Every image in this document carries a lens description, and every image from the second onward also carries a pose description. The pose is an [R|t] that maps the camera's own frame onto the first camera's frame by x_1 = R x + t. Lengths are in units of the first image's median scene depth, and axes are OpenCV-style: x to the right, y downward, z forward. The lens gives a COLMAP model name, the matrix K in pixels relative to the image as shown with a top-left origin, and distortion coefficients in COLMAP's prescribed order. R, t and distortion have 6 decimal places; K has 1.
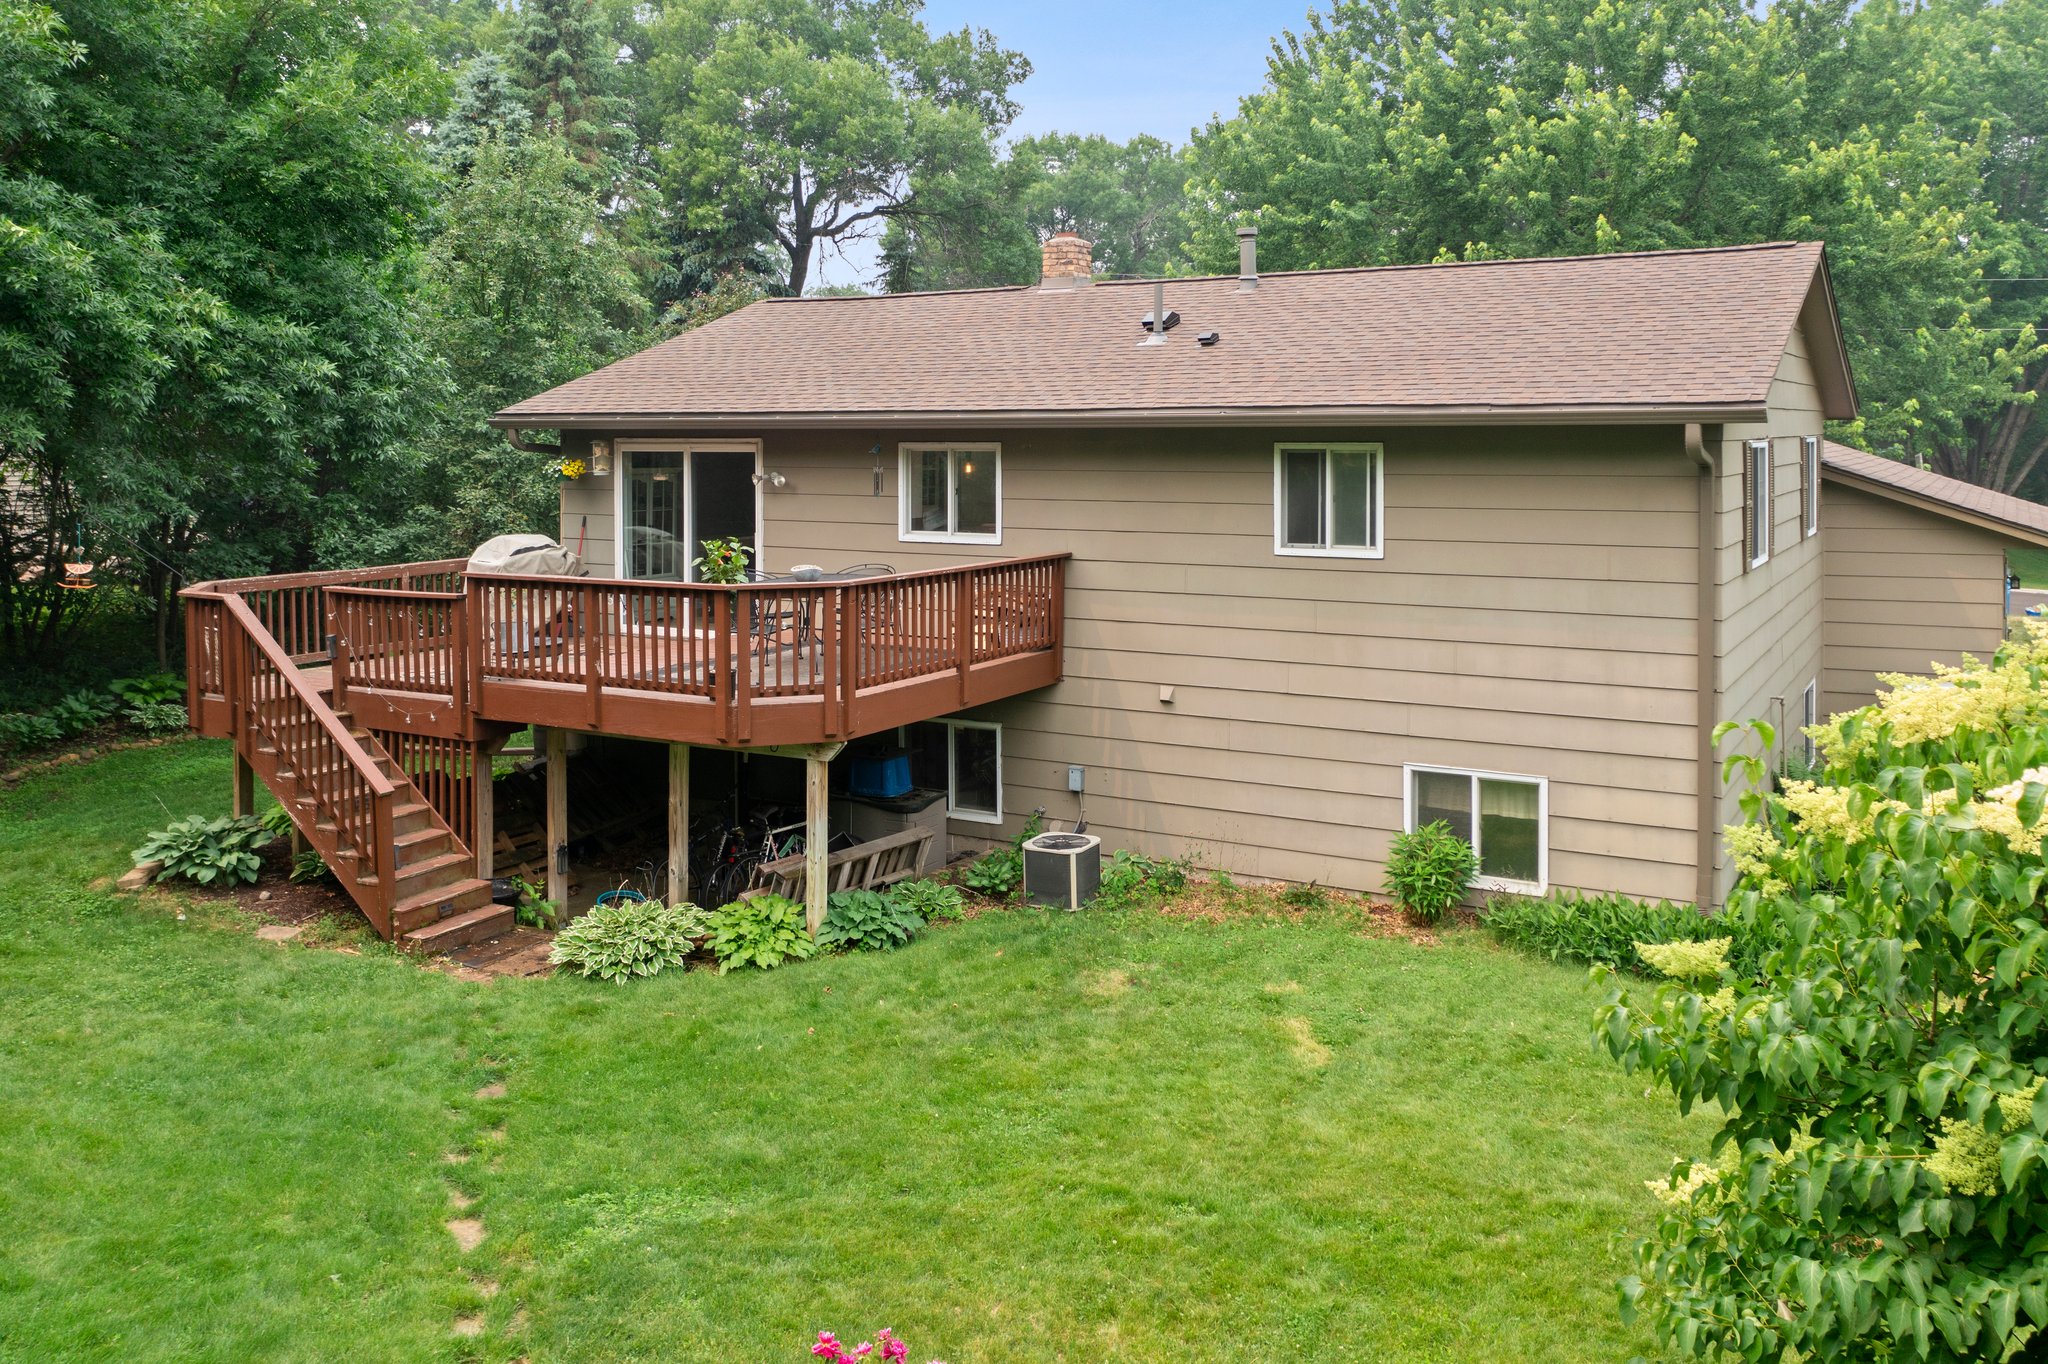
lens RADIAL K [[1955.6, 0, 1024.0], [0, 1955.6, 682.0], [0, 0, 1]] dist [-0.003249, 0.022183]
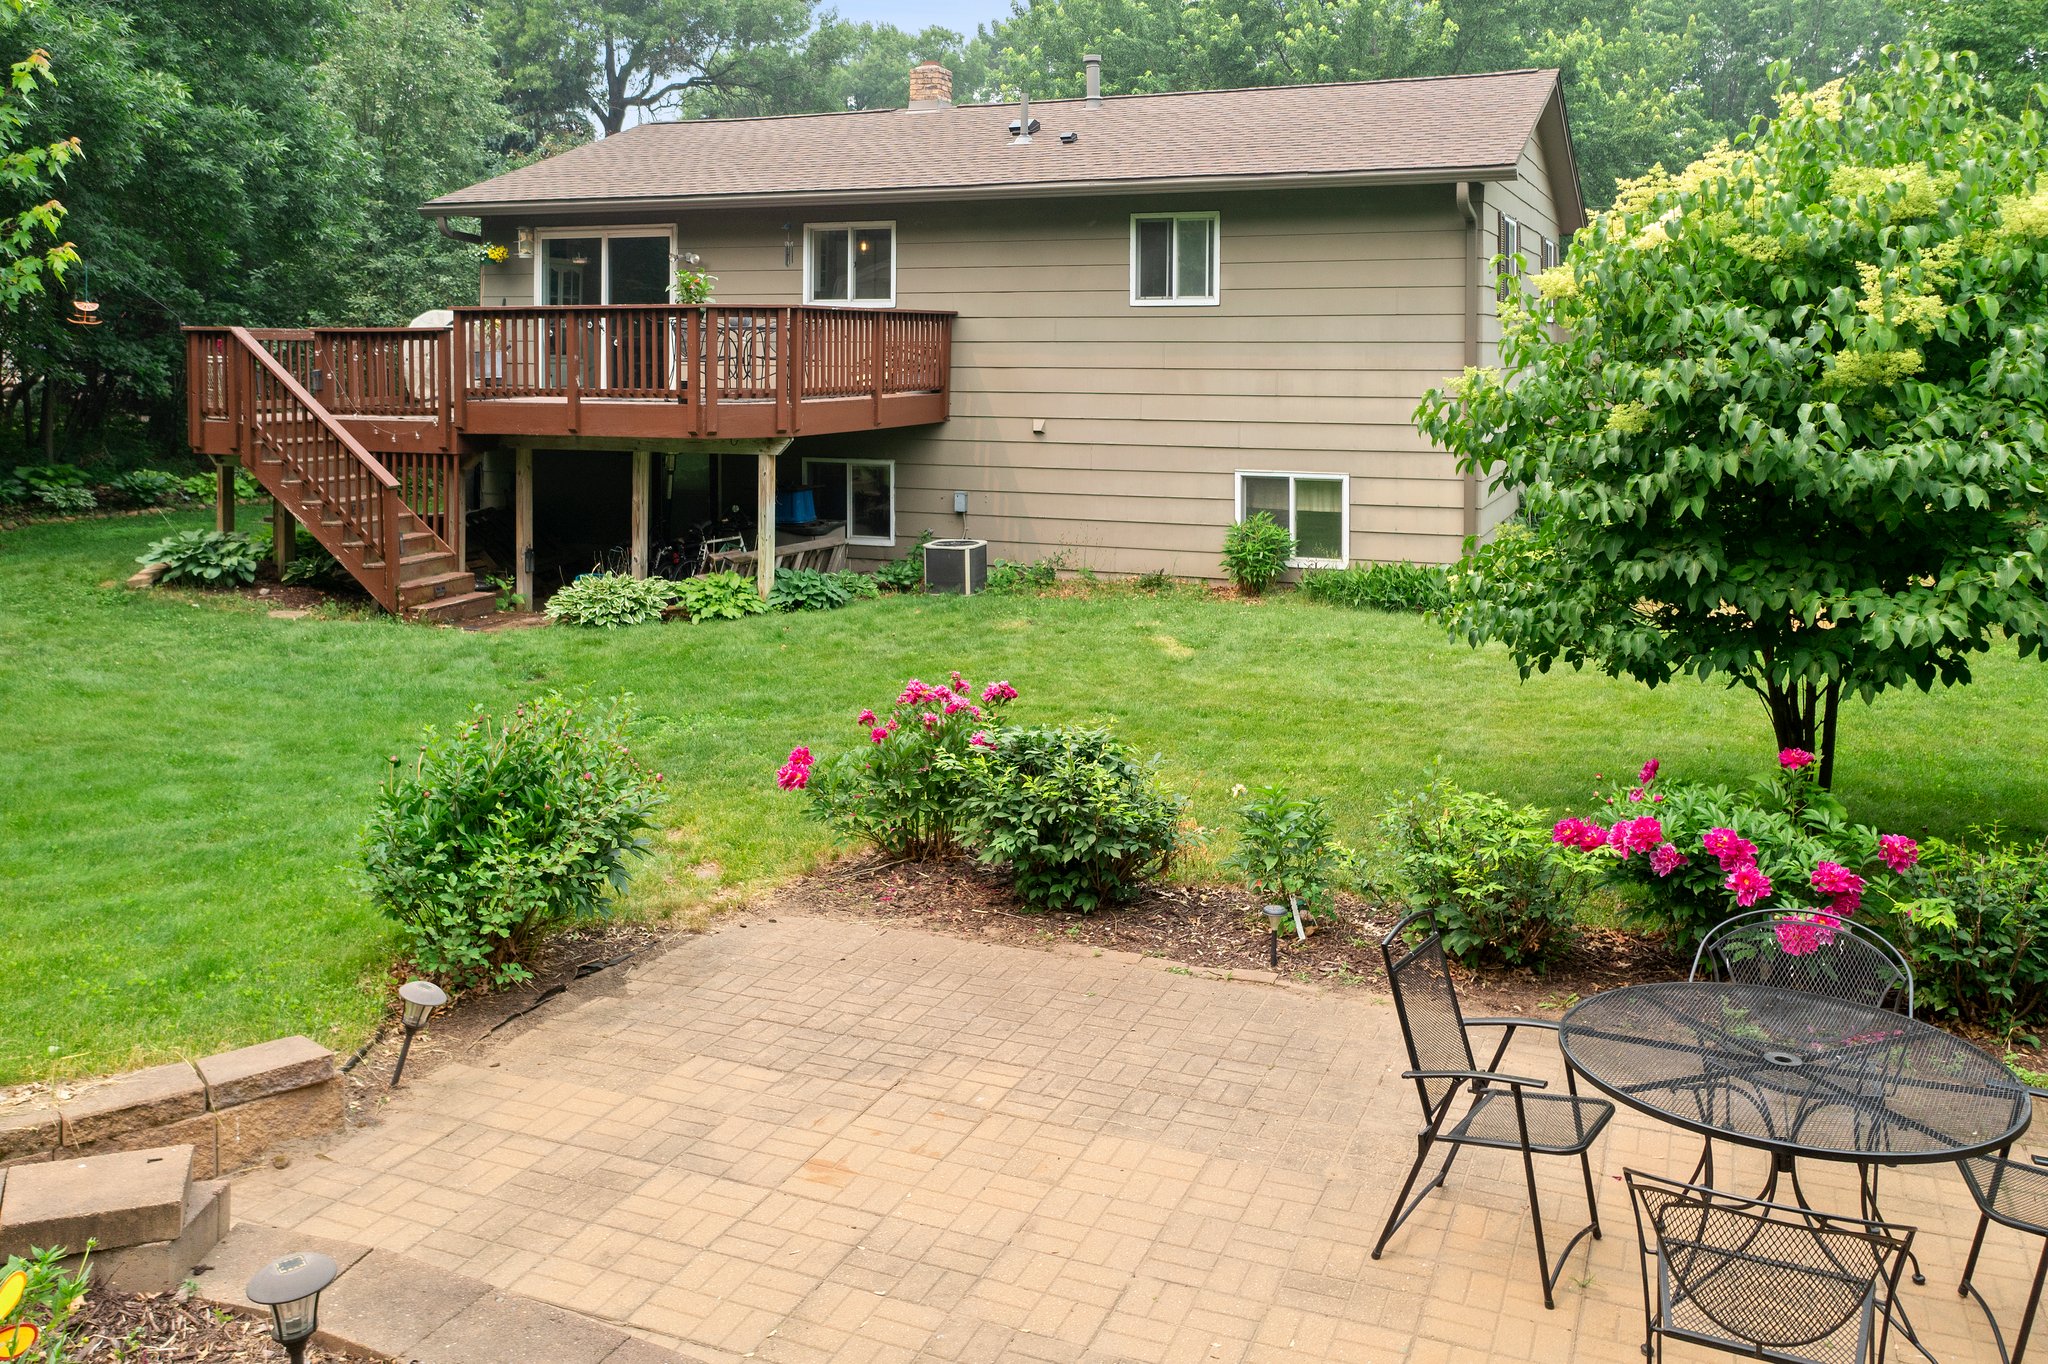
lens RADIAL K [[2043.7, 0, 1024.0], [0, 2043.7, 682.0], [0, 0, 1]] dist [-0.001153, 0.030006]
pose [[0.991321, -0.003047, 0.131427, -0.105153], [0.000811, 0.999854, 0.017065, 0.145809], [-0.131460, -0.016810, 0.991179, -0.262227]]
